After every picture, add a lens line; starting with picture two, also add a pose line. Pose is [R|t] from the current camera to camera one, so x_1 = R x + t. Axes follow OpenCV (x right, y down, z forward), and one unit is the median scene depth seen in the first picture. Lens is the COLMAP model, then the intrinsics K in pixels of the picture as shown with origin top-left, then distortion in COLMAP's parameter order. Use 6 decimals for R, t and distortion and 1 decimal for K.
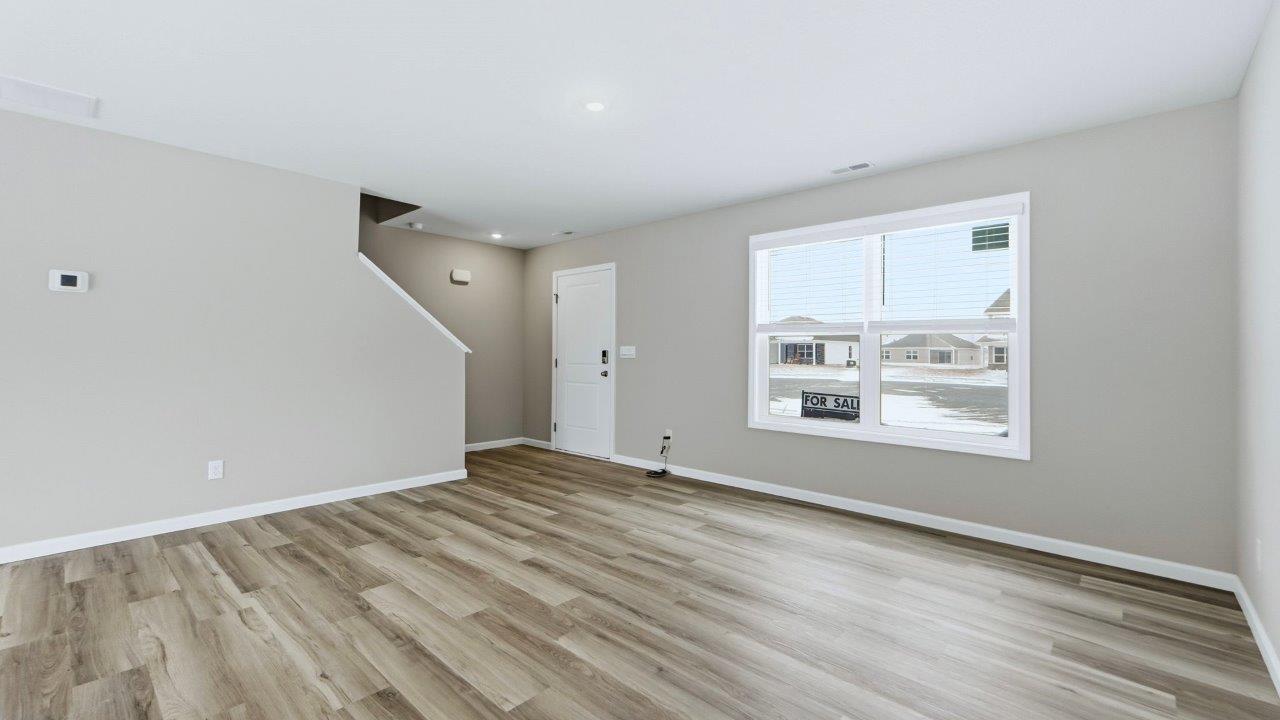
lens RADIAL K [[544.0, 0, 637.3], [0, 544.0, 360.2], [0, 0, 1]] dist [0.002155, 0.000310]
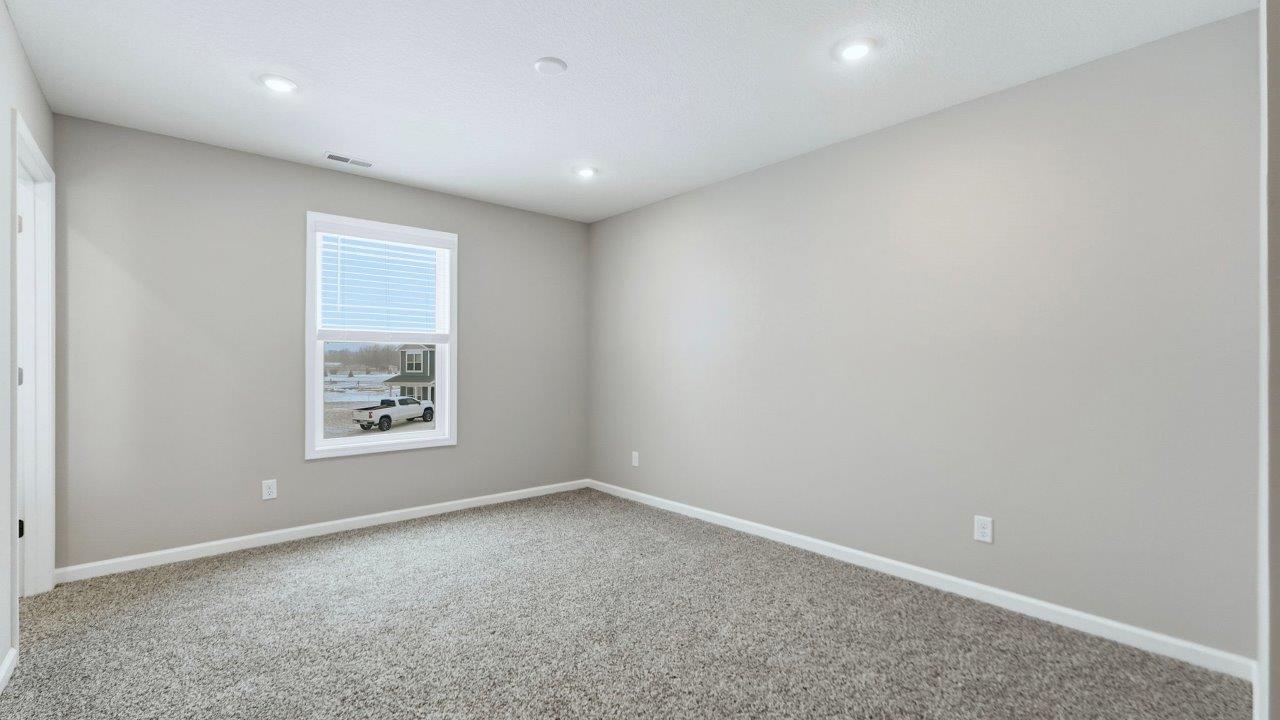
lens RADIAL K [[544.0, 0, 637.3], [0, 544.0, 360.2], [0, 0, 1]] dist [0.002155, 0.000310]
pose [[0.083944, -0.007544, 0.996442, -0.527767], [0.012180, 0.999904, 0.006544, -0.016221], [-0.996396, 0.011588, 0.084028, 0.472309]]
